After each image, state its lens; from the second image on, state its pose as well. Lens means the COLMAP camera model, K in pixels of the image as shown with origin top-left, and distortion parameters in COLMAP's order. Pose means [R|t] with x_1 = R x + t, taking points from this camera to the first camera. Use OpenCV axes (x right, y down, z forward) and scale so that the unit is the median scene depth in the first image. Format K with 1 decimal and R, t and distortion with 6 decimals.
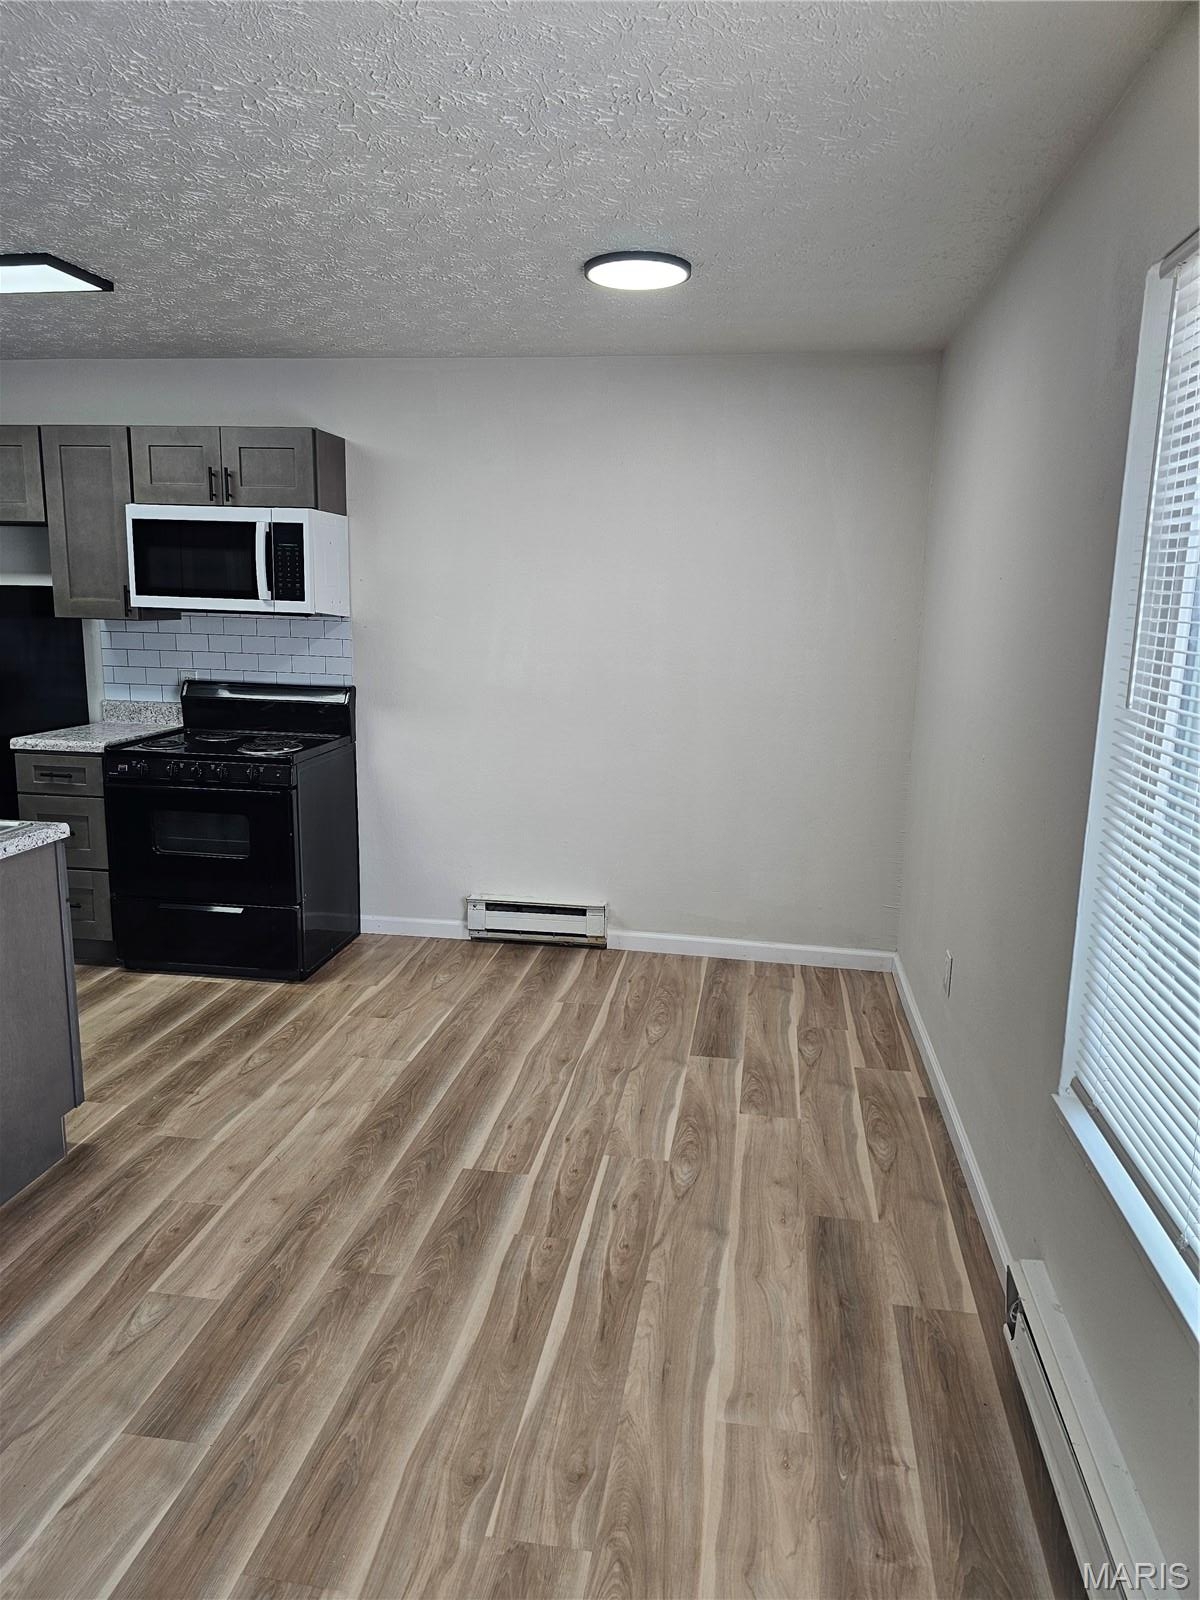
lens RADIAL K [[1070.9, 0, 597.6], [0, 1070.9, 785.1], [0, 0, 1]] dist [0.074661, -0.062610]
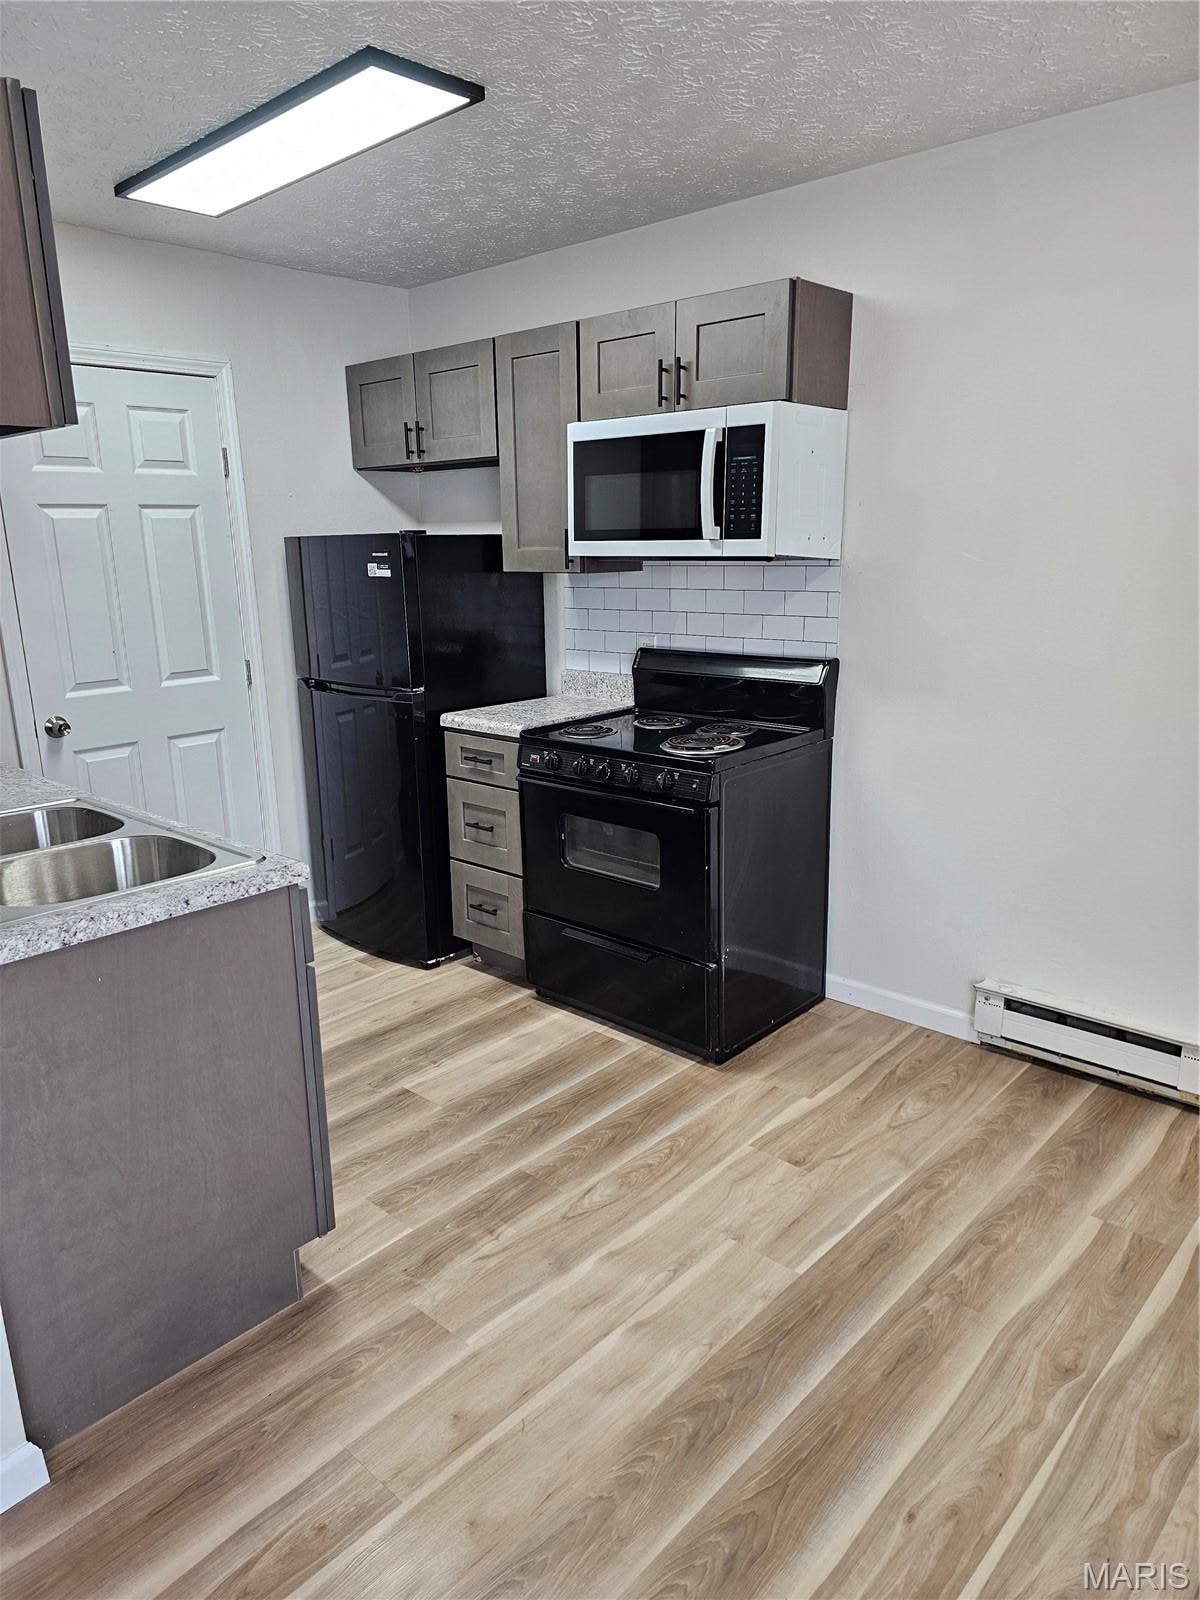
lens RADIAL K [[1070.9, 0, 580.2], [0, 1070.9, 807.4], [0, 0, 1]] dist [0.074661, -0.062610]
pose [[0.831326, 0.099375, -0.546829, 0.031889], [-0.062360, 0.994350, 0.085899, -0.049785], [0.552276, -0.037310, 0.832826, 0.345525]]
